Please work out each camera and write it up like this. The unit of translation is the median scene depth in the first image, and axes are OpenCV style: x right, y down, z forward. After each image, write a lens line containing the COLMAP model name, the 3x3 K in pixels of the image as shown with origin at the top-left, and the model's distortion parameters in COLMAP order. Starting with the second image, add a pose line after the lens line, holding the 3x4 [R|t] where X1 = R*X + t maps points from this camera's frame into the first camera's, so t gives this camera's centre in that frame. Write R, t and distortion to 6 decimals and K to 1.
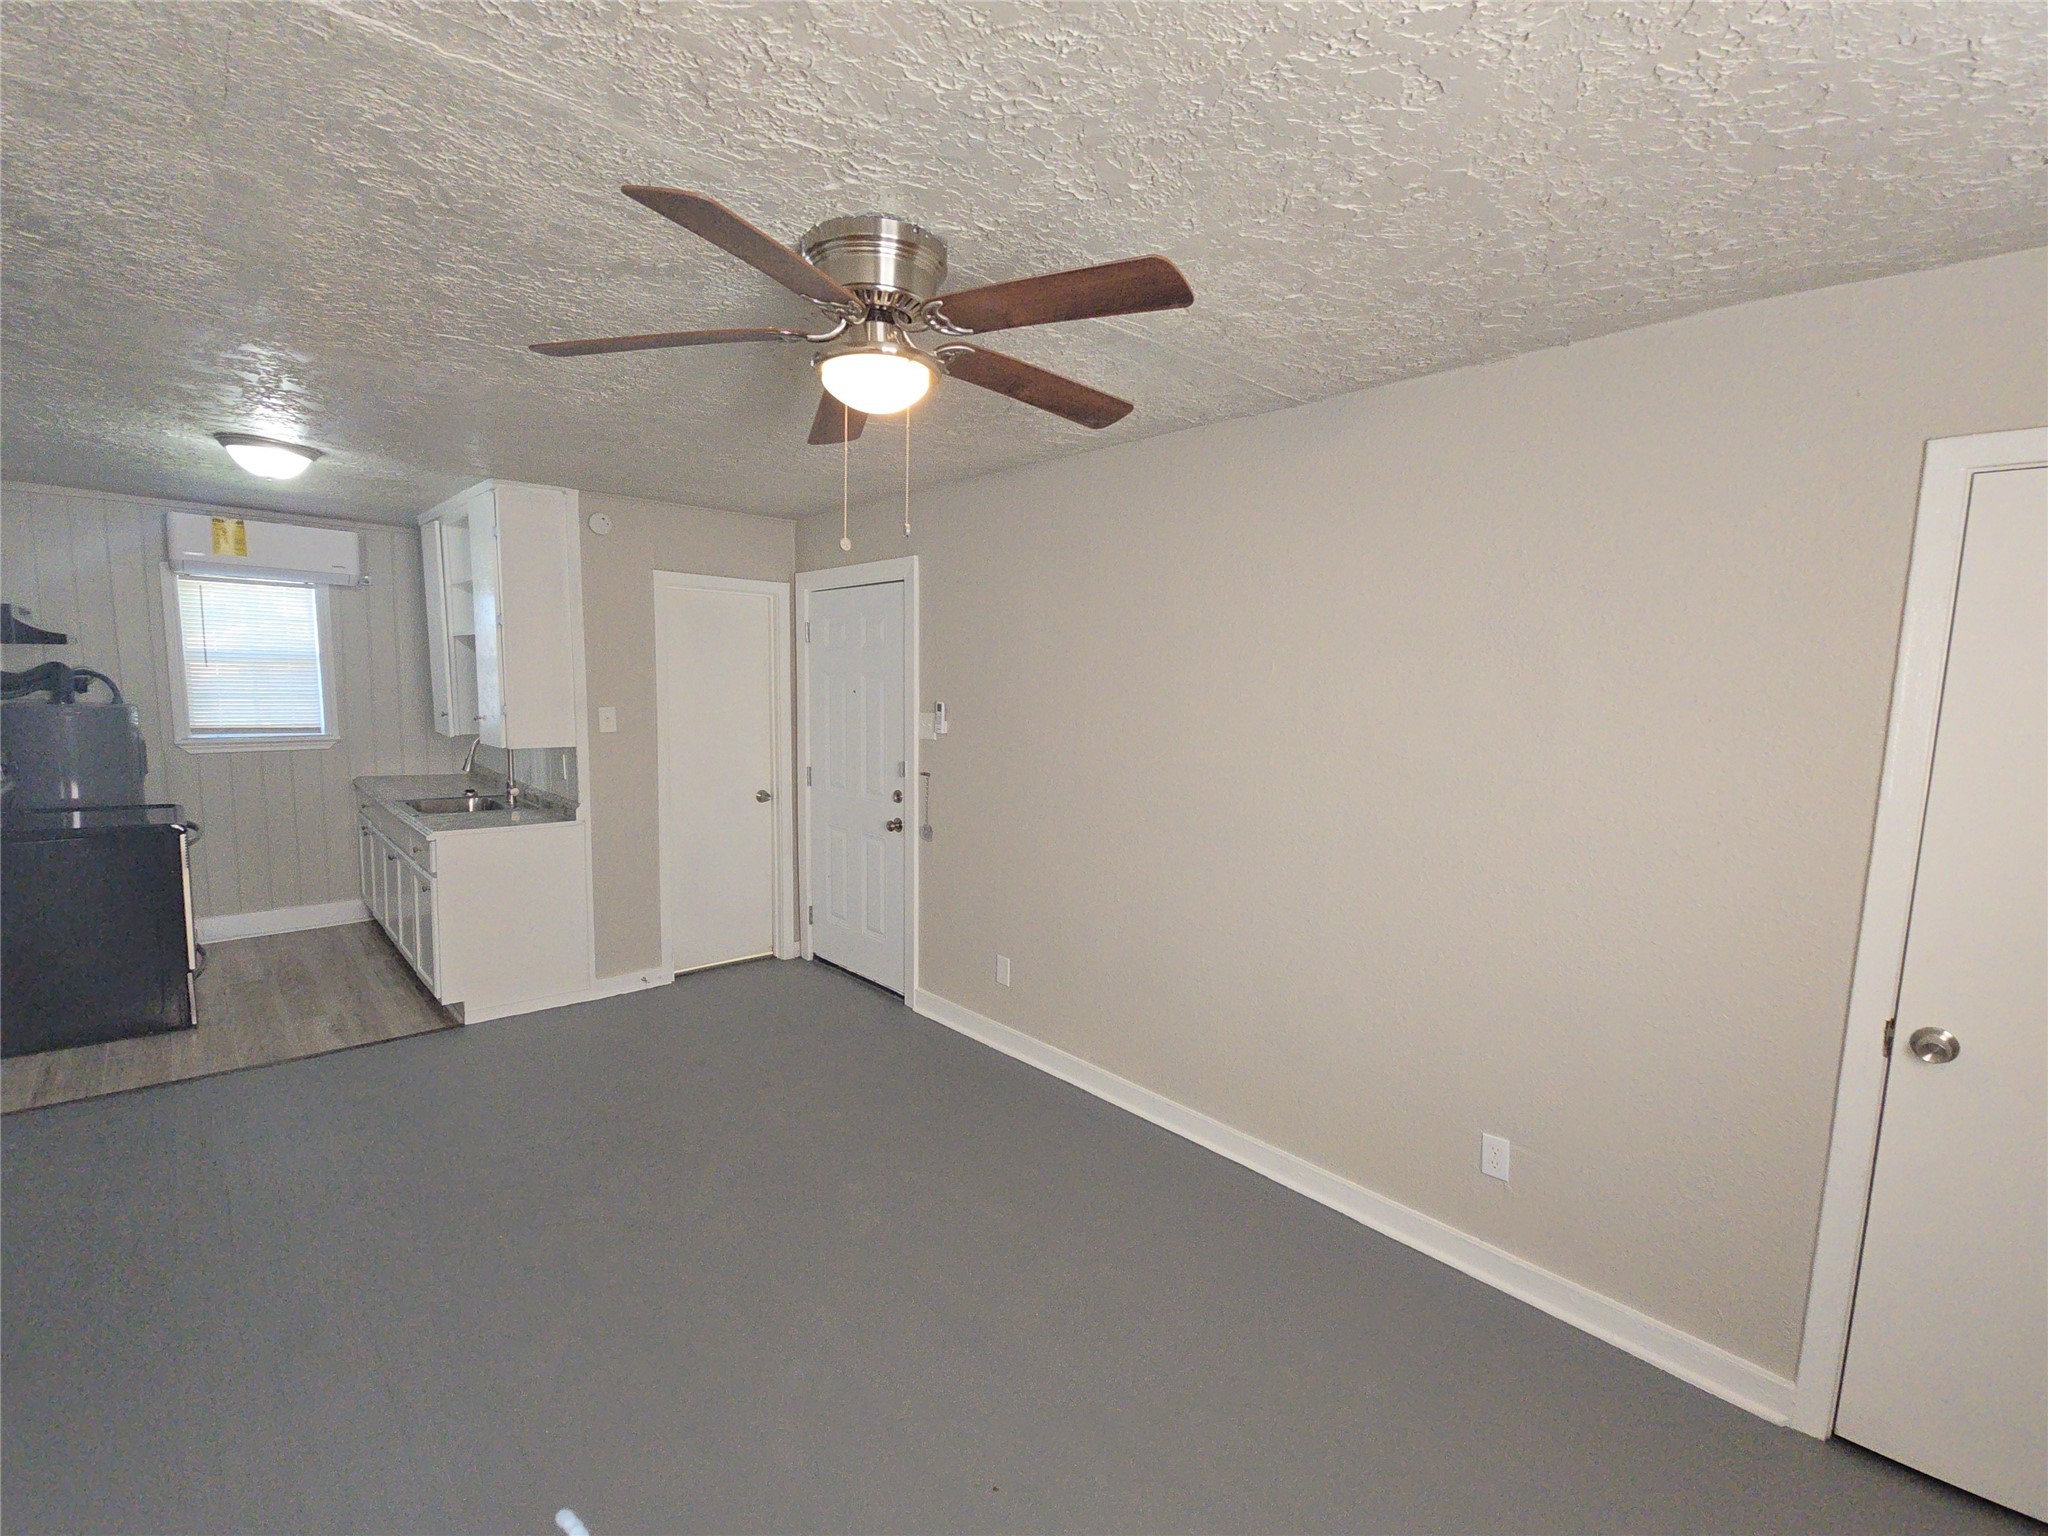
lens RADIAL K [[901.2, 0, 1020.0], [0, 901.2, 785.0], [0, 0, 1]] dist [-0.001744, -0.000955]
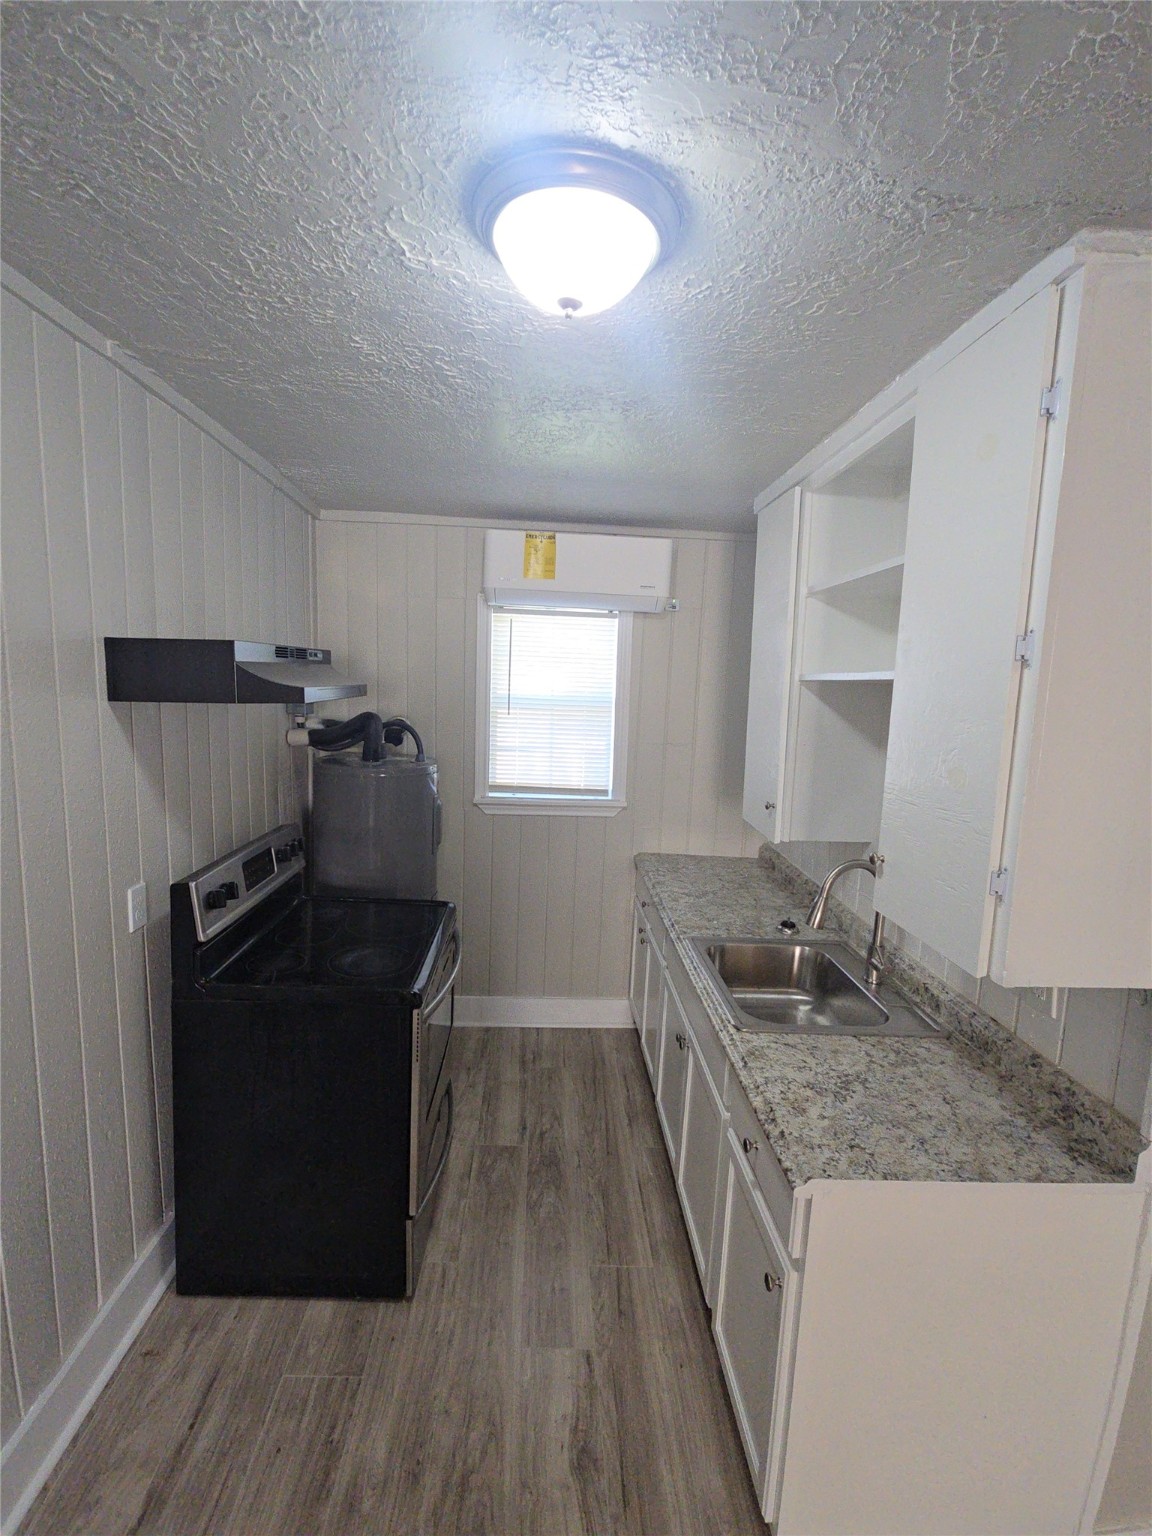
lens RADIAL K [[675.9, 0, 576.0], [0, 675.9, 768.0], [0, 0, 1]] dist [-0.001744, -0.000955]
pose [[0.761765, 0.084758, -0.642285, -0.451213], [-0.092408, 0.995483, 0.021768, -0.103691], [0.641229, 0.042770, 0.766157, 0.566153]]
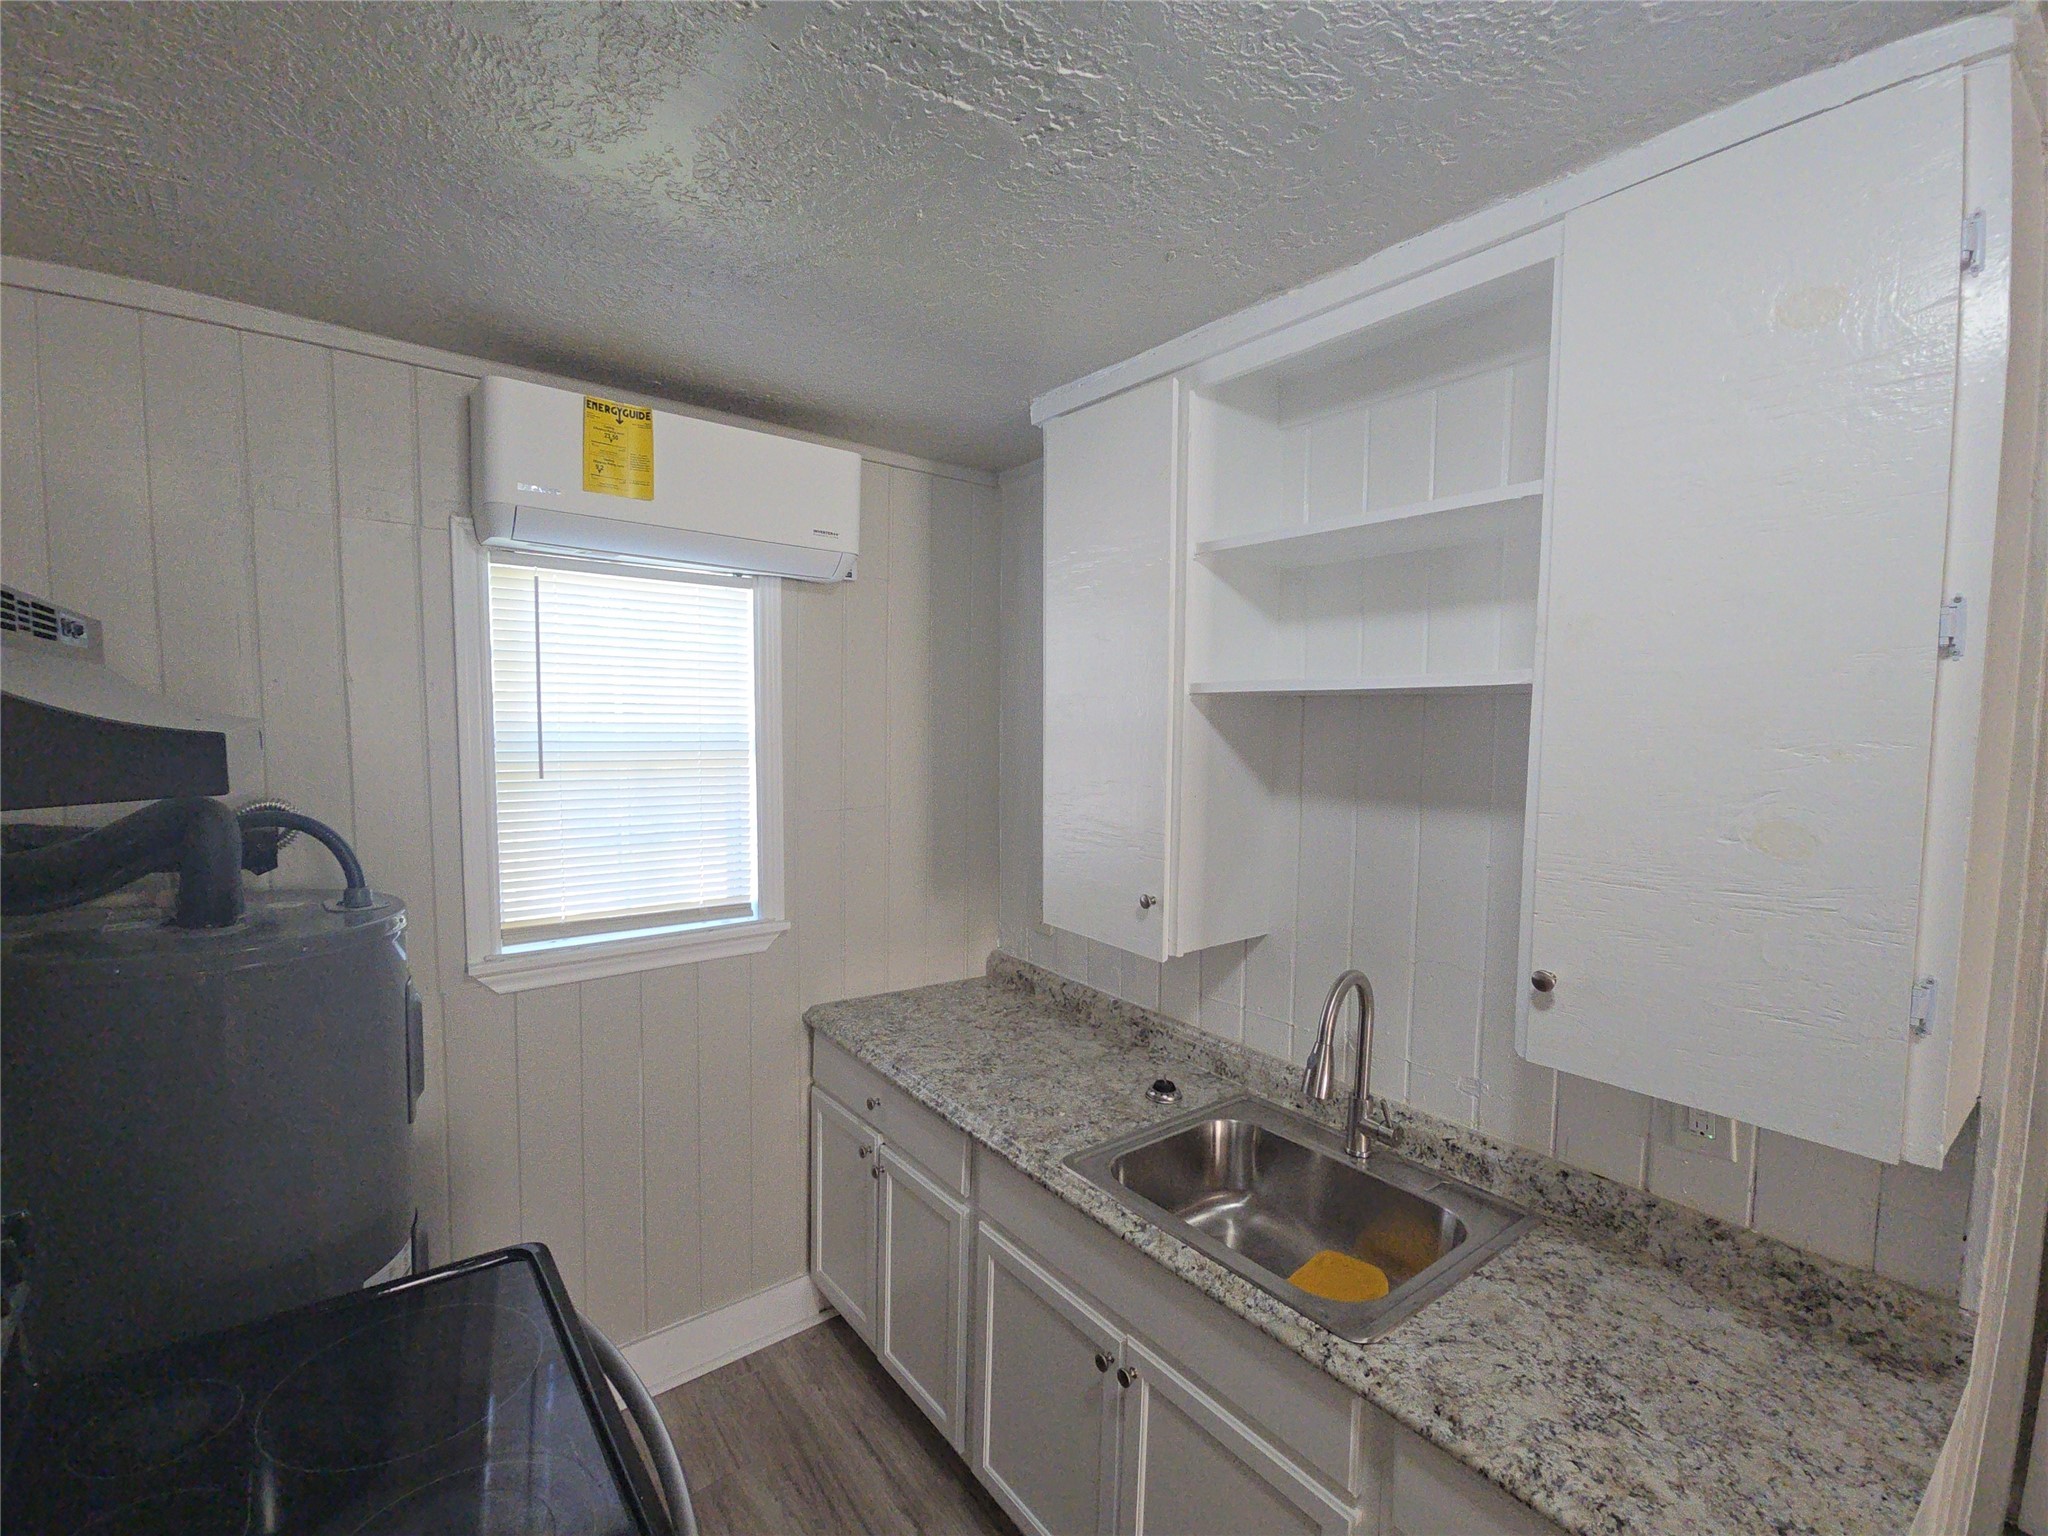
lens RADIAL K [[901.2, 0, 1020.0], [0, 901.2, 785.0], [0, 0, 1]] dist [-0.001744, -0.000955]
pose [[0.995581, -0.007025, -0.093648, -0.667641], [0.002787, 0.998969, -0.045311, -0.111657], [0.093870, 0.044849, 0.994574, 0.631140]]
